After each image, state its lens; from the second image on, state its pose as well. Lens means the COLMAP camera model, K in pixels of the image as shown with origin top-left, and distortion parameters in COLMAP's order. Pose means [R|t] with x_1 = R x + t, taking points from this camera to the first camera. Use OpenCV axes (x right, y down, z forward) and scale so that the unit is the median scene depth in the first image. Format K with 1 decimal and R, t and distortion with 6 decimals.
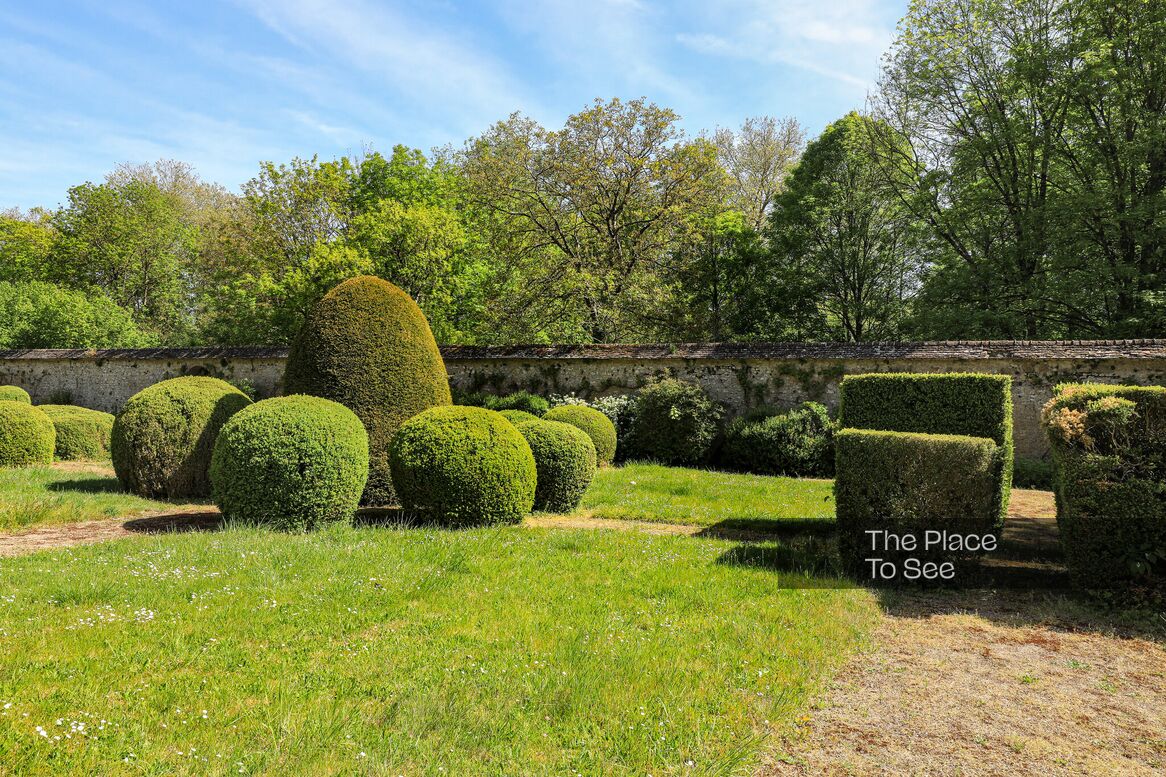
lens RADIAL K [[790.9, 0, 588.1], [0, 790.9, 390.0], [0, 0, 1]] dist [0.007173, 0.002059]
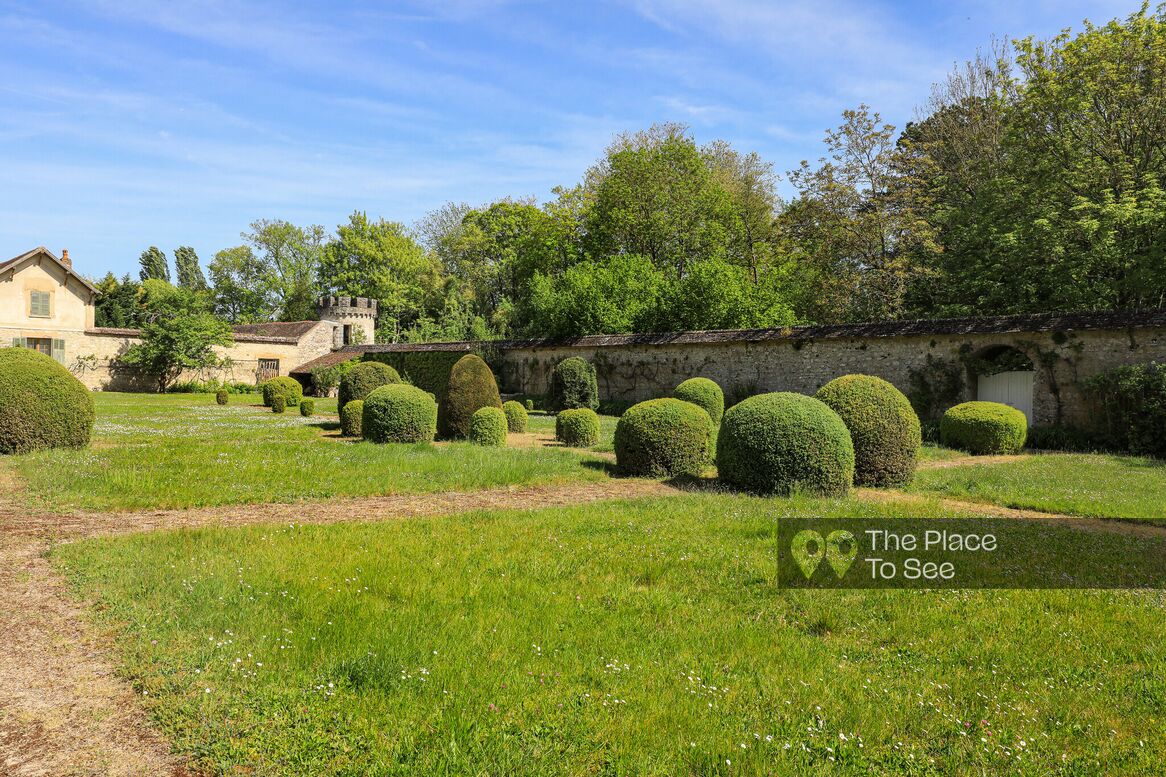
lens RADIAL K [[825.6, 0, 591.9], [0, 825.6, 387.4], [0, 0, 1]] dist [0.005929, 0.007763]
pose [[0.911371, -0.008711, -0.411494, -1.305866], [0.017271, 0.999705, 0.017089, -0.030527], [0.411223, -0.022682, 0.911252, 0.575569]]
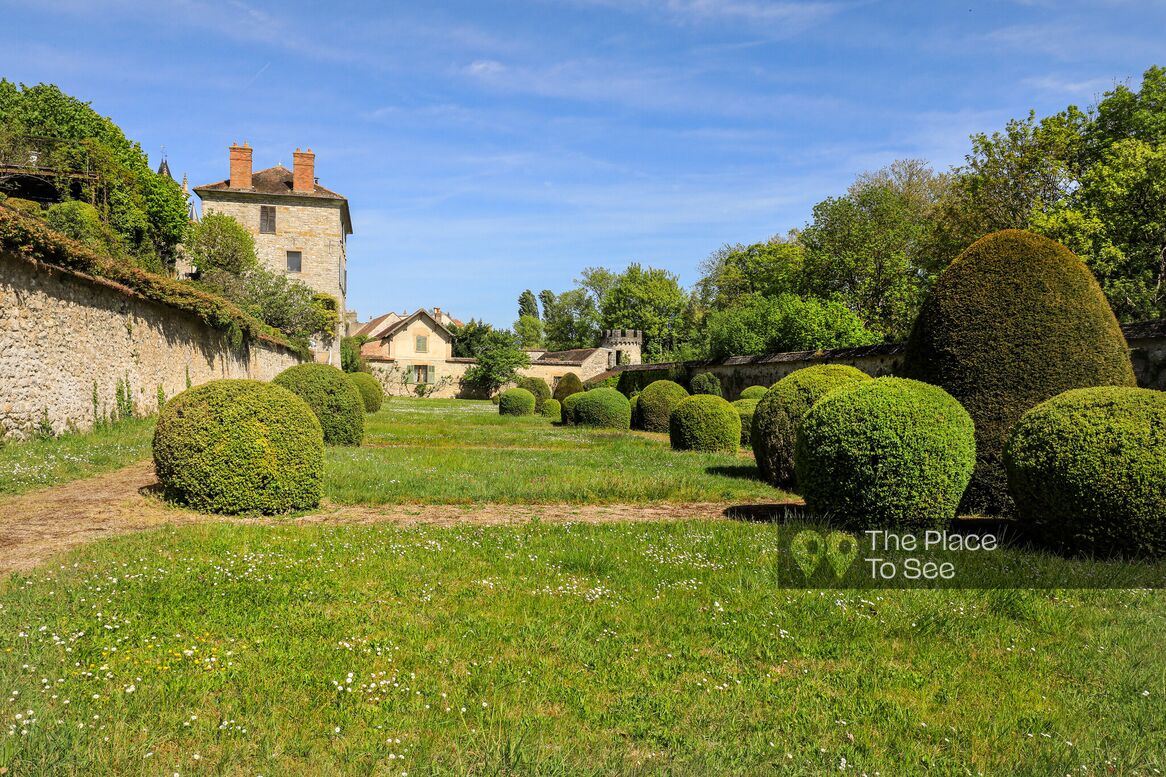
lens RADIAL K [[825.6, 0, 591.9], [0, 825.6, 387.4], [0, 0, 1]] dist [0.005929, 0.007763]
pose [[0.642606, -0.021384, -0.765899, 0.085086], [0.019394, 0.999744, -0.011640, 0.016031], [0.765952, -0.007374, 0.642856, 0.130519]]
